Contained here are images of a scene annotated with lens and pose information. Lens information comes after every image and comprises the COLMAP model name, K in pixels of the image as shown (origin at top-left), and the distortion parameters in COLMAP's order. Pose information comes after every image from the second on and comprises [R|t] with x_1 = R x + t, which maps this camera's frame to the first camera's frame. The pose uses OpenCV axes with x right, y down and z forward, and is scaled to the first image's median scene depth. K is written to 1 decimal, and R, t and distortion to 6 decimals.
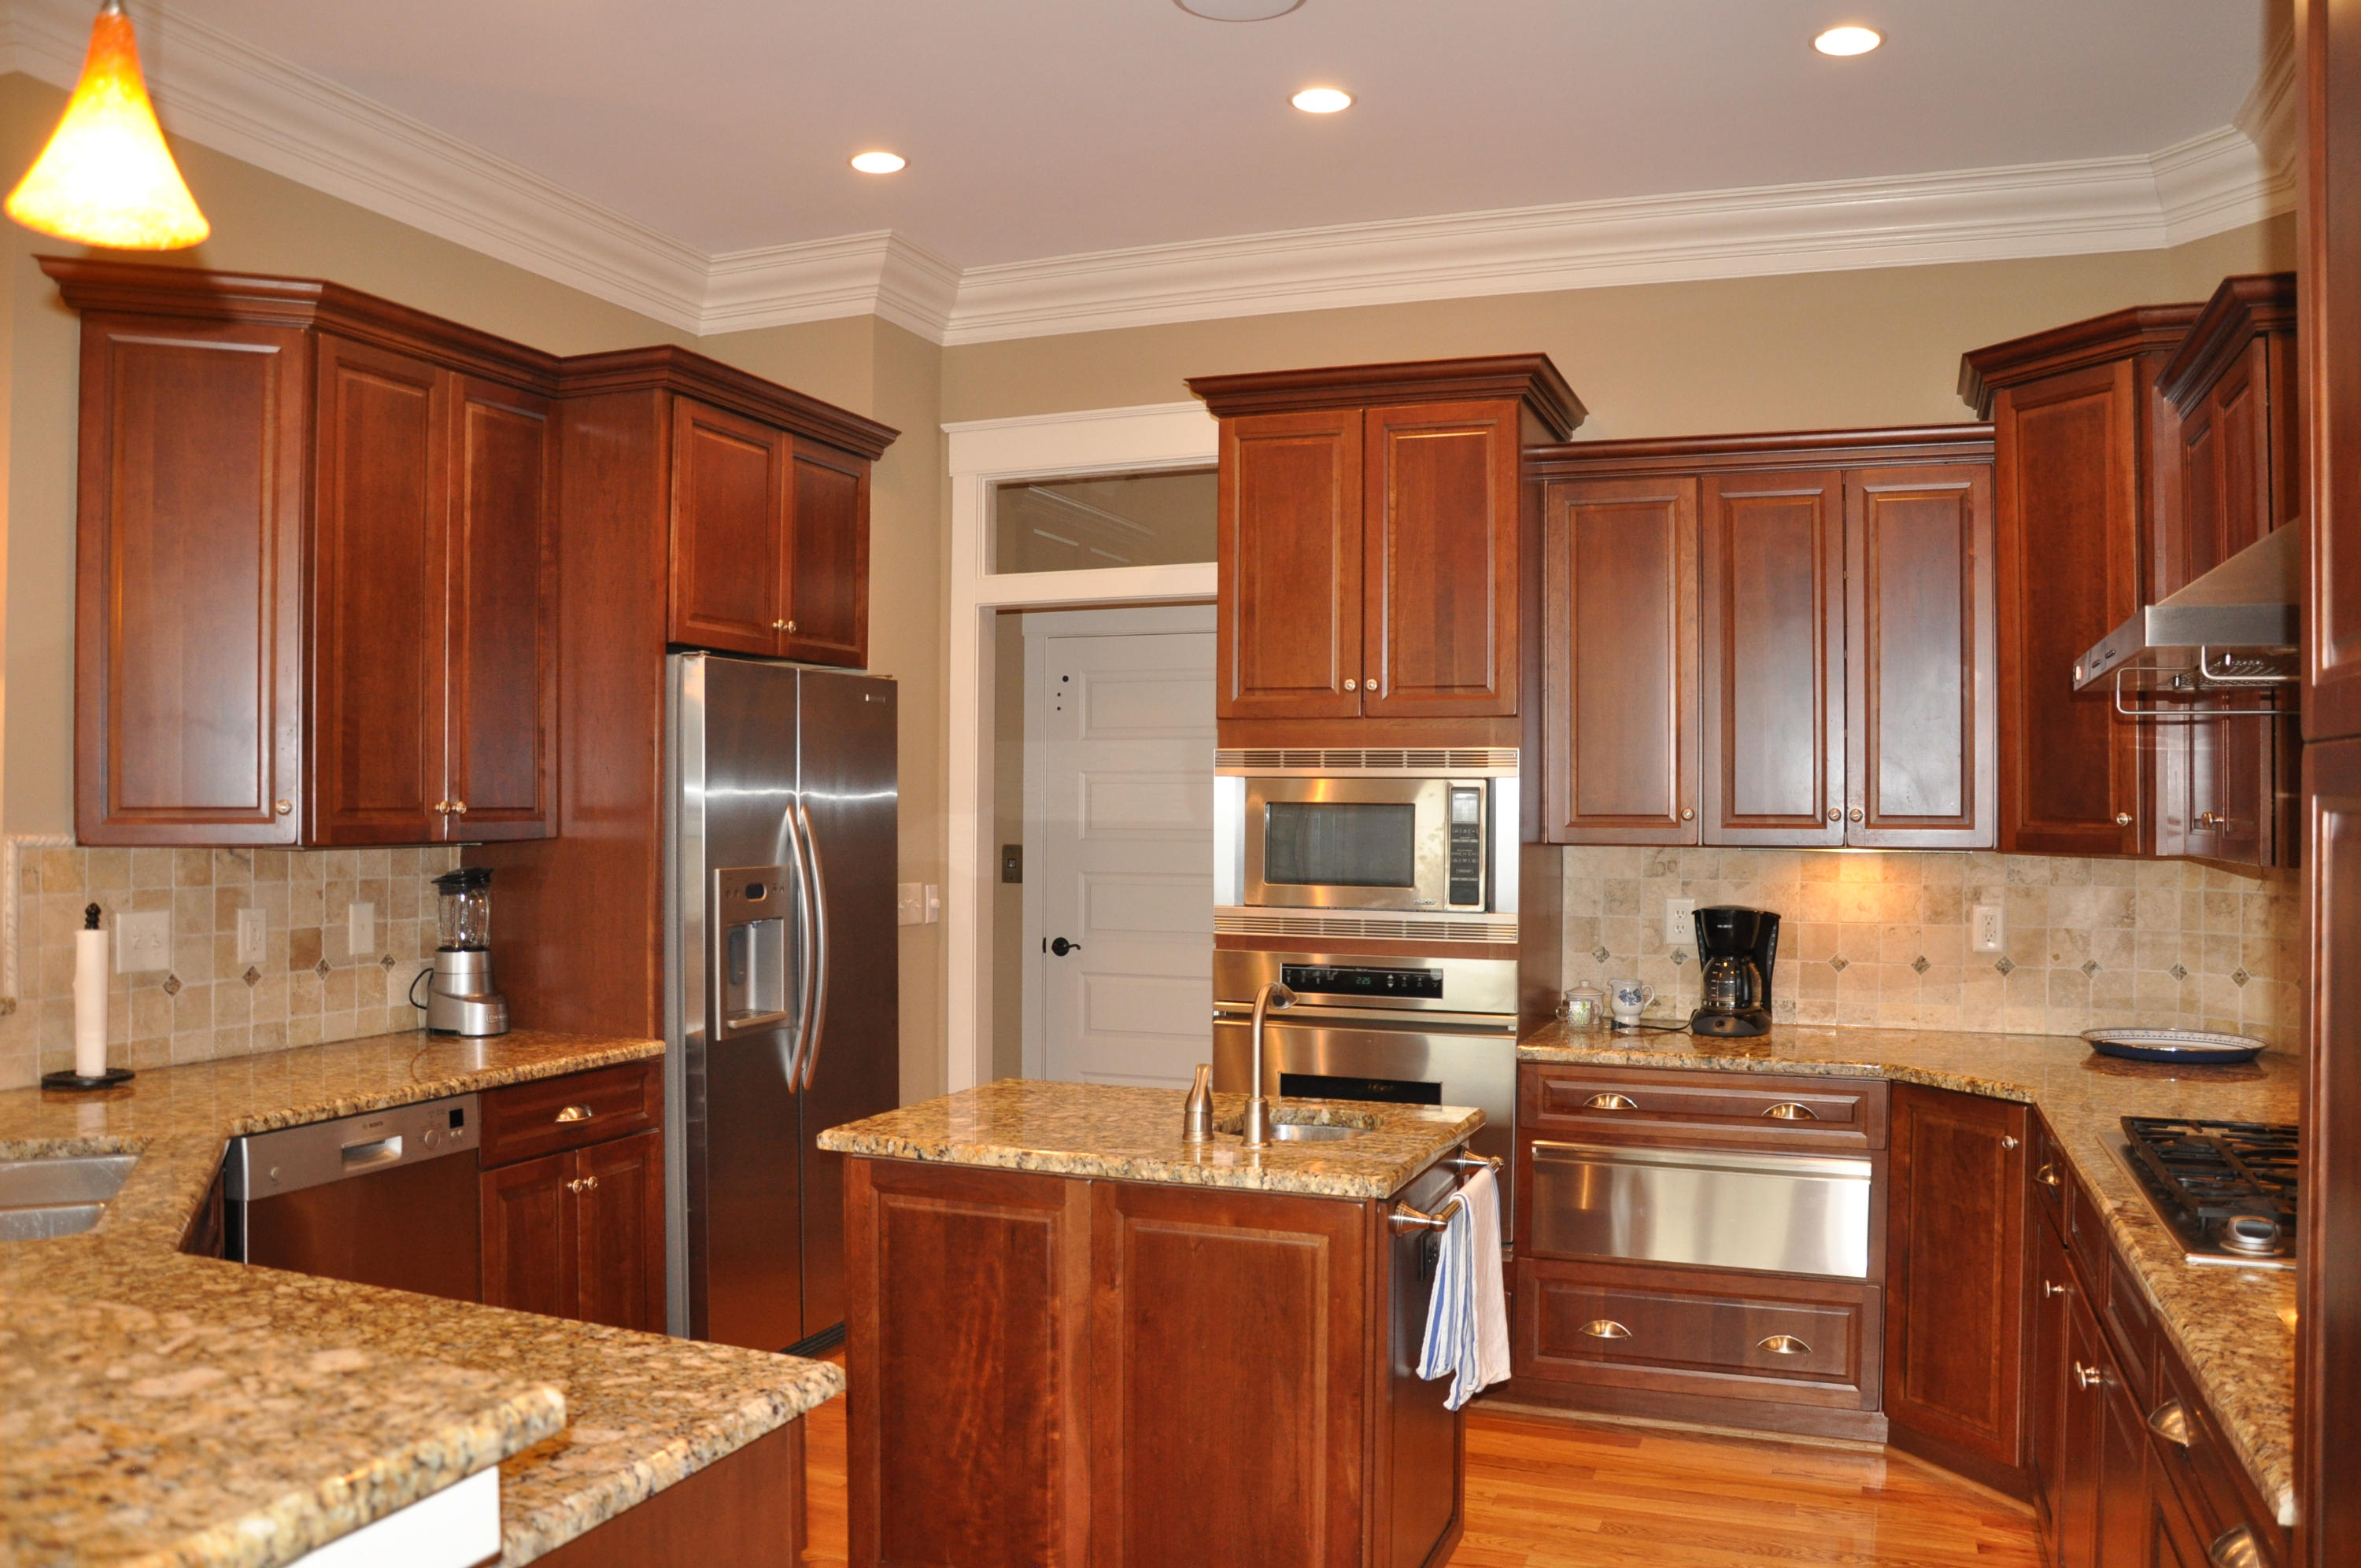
lens RADIAL K [[1836.2, 0, 1163.9], [0, 1836.2, 790.2], [0, 0, 1]] dist [-0.109171, 0.017484]
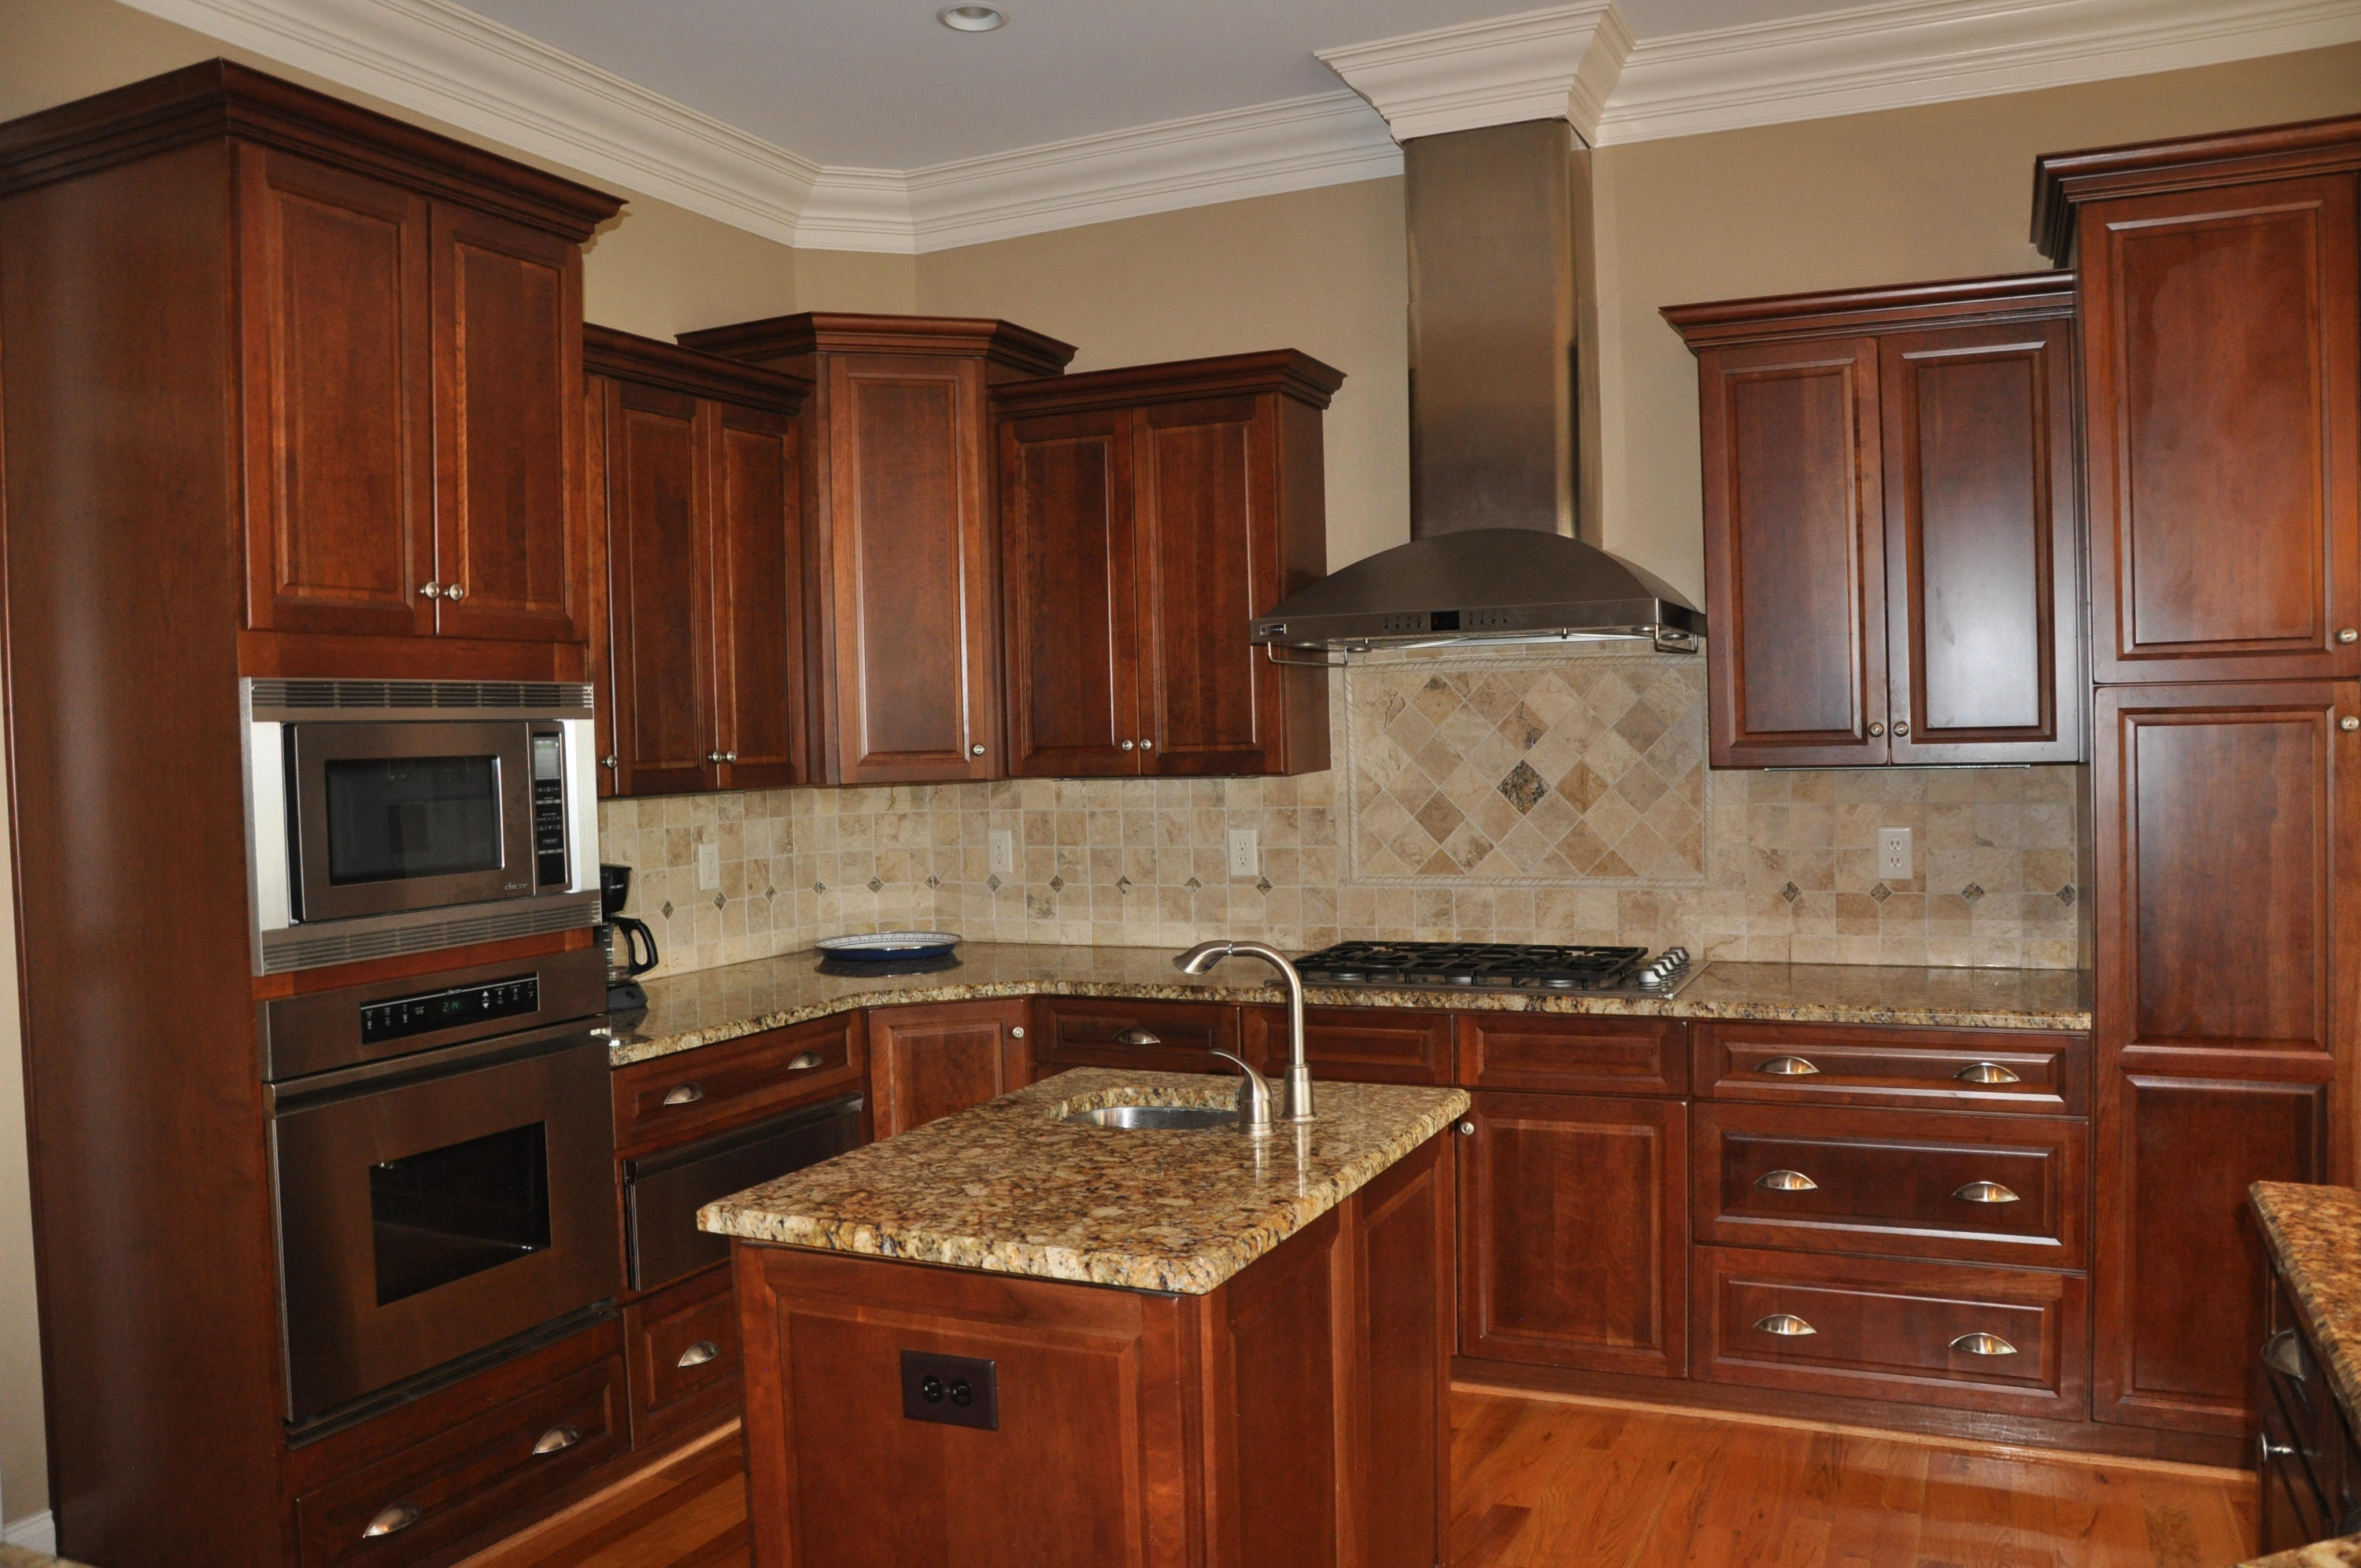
lens RADIAL K [[1836.2, 0, 1172.6], [0, 1836.2, 773.4], [0, 0, 1]] dist [-0.109171, 0.017484]
pose [[0.090410, -0.032766, 0.995365, -0.559984], [0.017957, 0.999350, 0.031266, -0.003499], [-0.995743, 0.015047, 0.090940, 0.655660]]
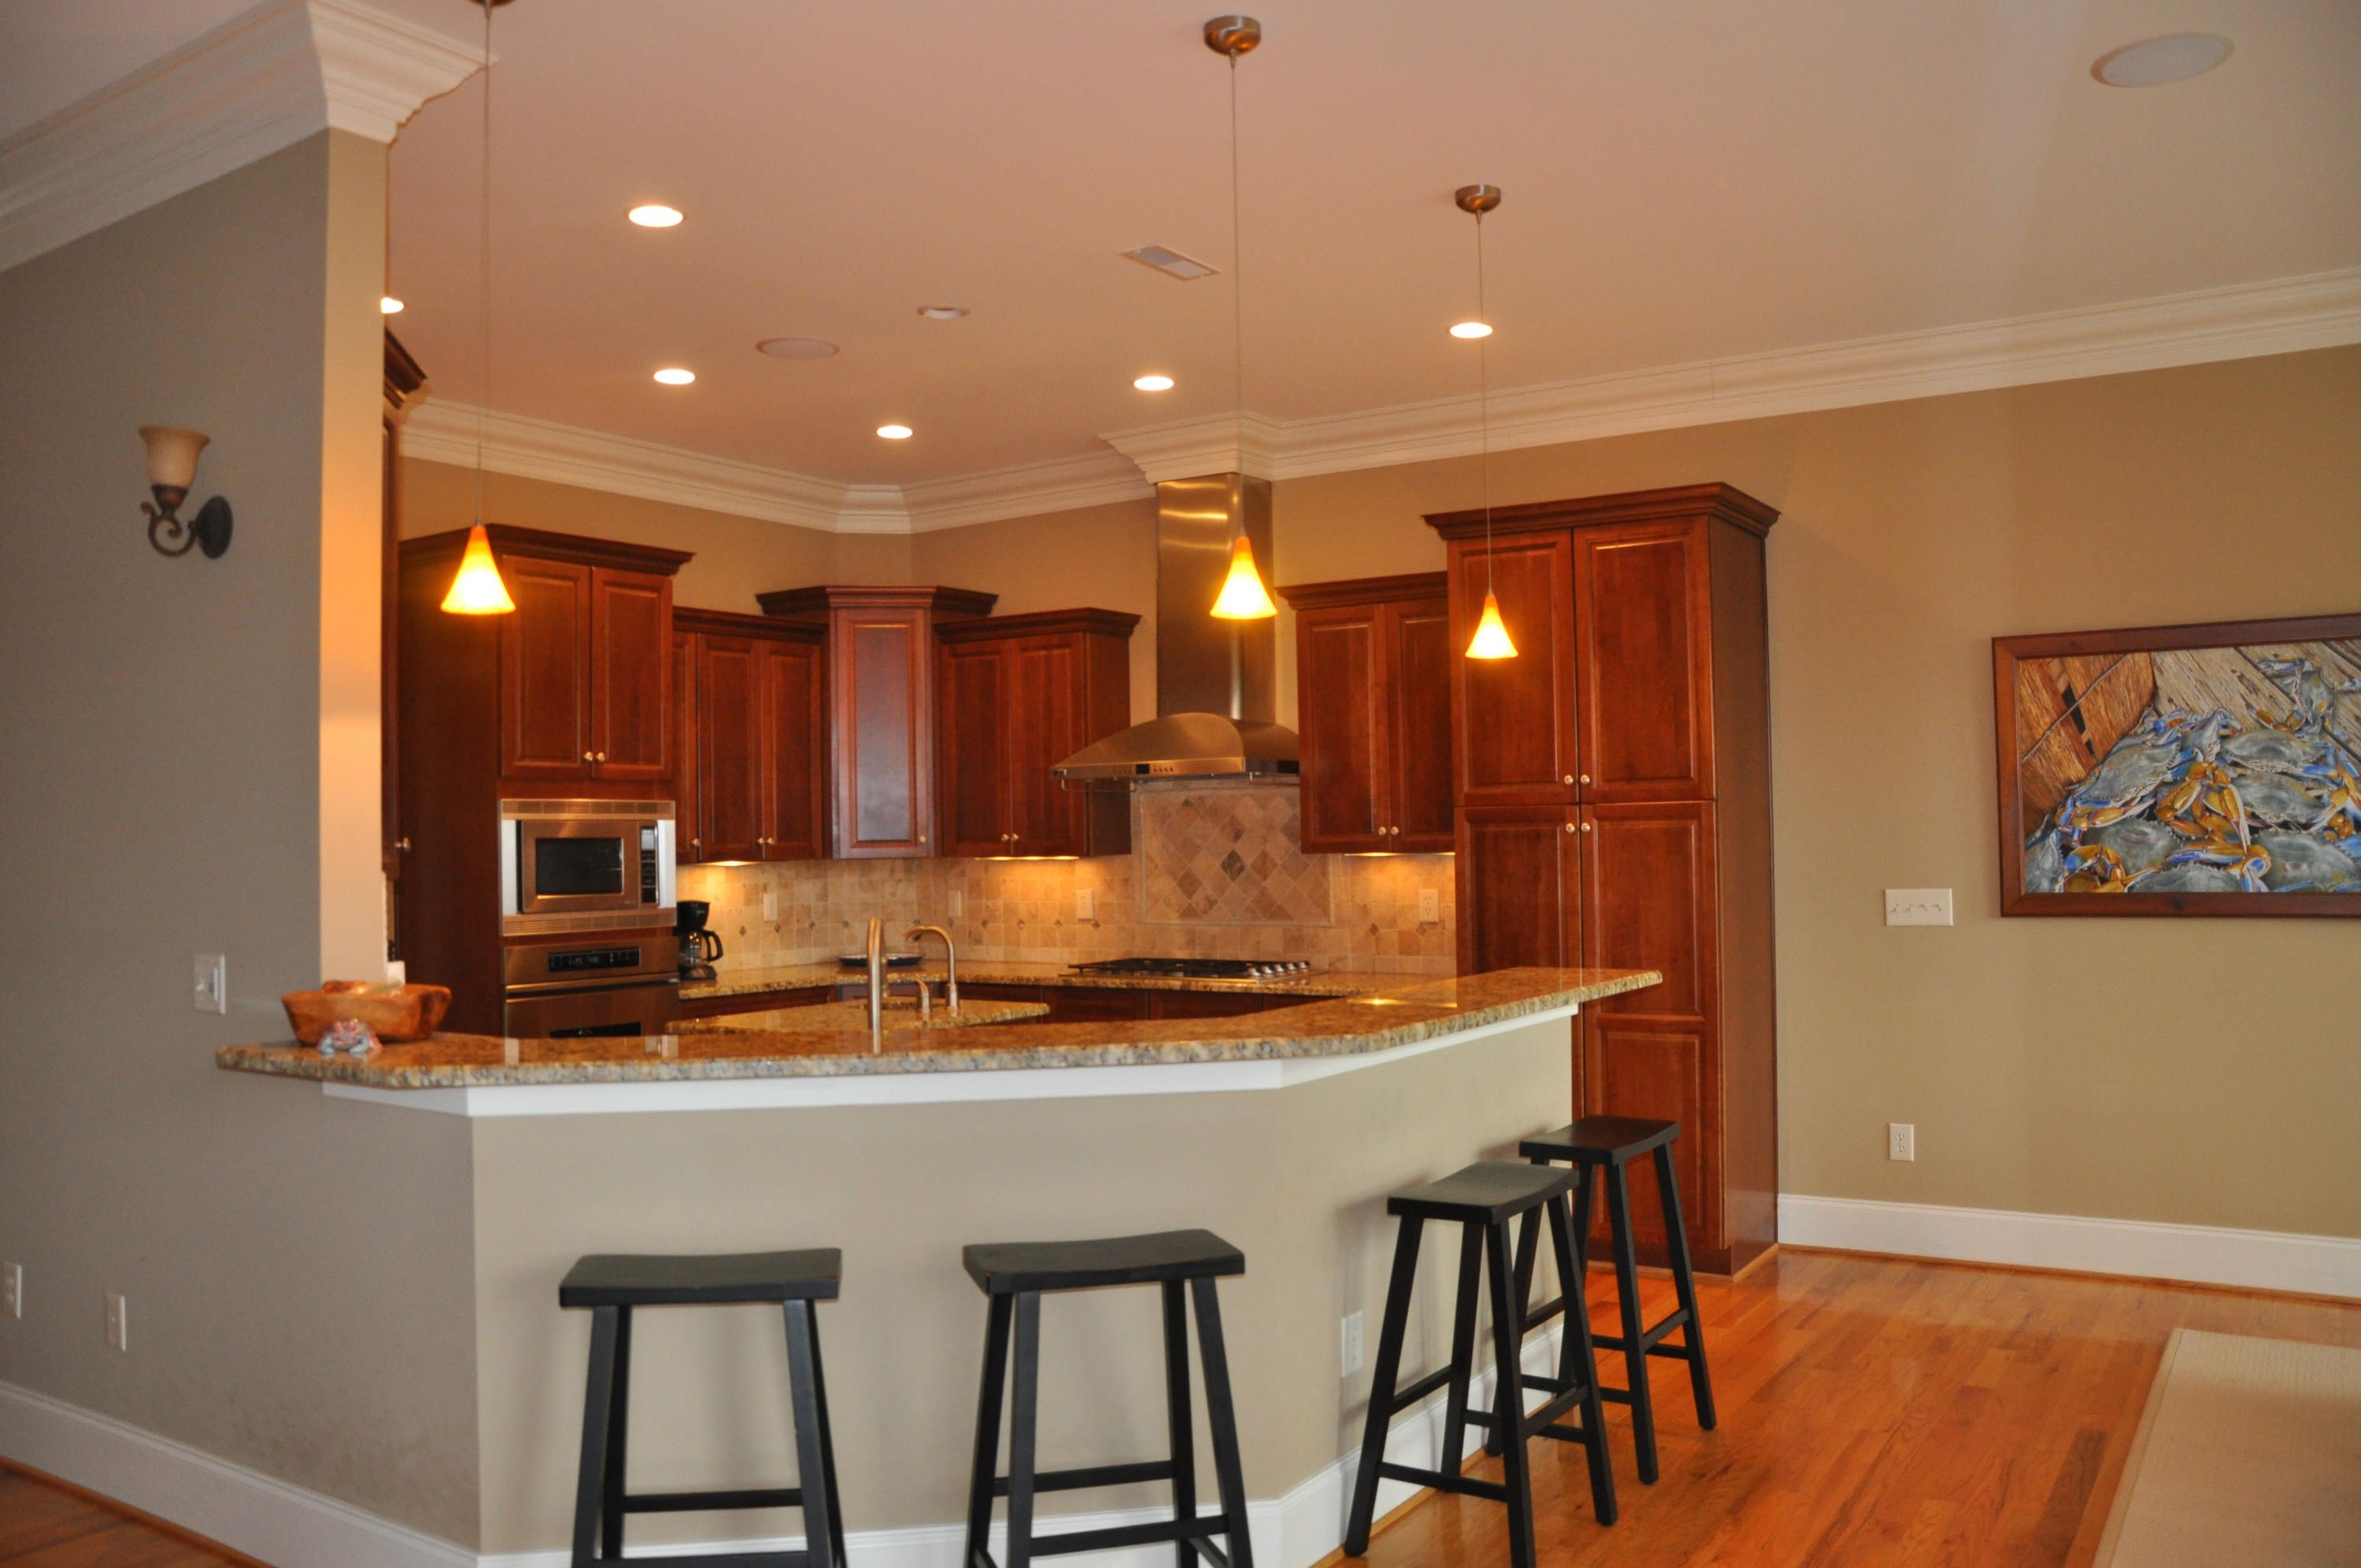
lens RADIAL K [[1836.2, 0, 1169.4], [0, 1836.2, 788.8], [0, 0, 1]] dist [-0.109171, 0.017484]
pose [[0.235650, 0.015204, 0.971719, -1.185182], [0.009477, 0.999794, -0.017941, -0.001517], [-0.971792, 0.013437, 0.235458, 0.215839]]
